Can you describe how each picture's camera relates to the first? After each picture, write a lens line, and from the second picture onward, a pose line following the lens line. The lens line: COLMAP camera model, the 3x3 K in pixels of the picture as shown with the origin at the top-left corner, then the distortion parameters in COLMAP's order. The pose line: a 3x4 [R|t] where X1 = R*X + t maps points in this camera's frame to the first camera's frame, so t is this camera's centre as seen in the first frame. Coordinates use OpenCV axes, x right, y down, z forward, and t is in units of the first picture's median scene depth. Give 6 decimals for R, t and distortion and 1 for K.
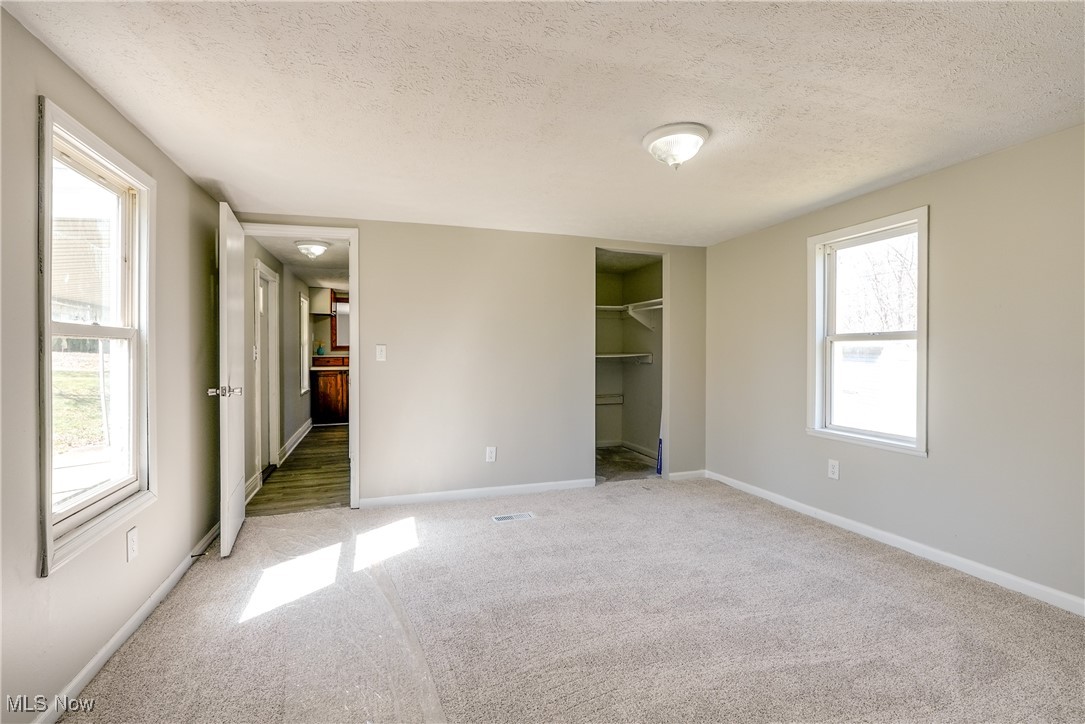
lens RADIAL K [[493.3, 0, 539.7], [0, 493.3, 354.5], [0, 0, 1]] dist [-0.006087, 0.000616]
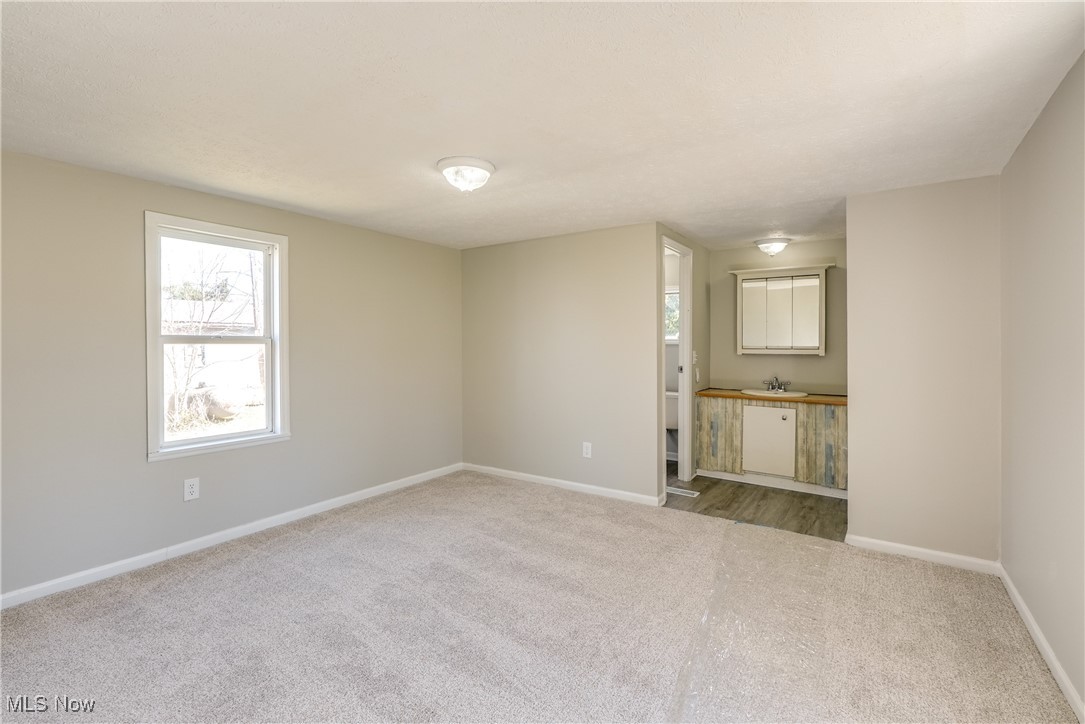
lens RADIAL K [[493.1, 0, 544.0], [0, 493.1, 351.2], [0, 0, 1]] dist [-0.005390, 0.000758]
pose [[-0.607992, -0.003690, 0.793934, -0.536177], [0.007307, 0.999921, 0.010243, -0.020859], [-0.793909, 0.012029, -0.607917, 1.138434]]
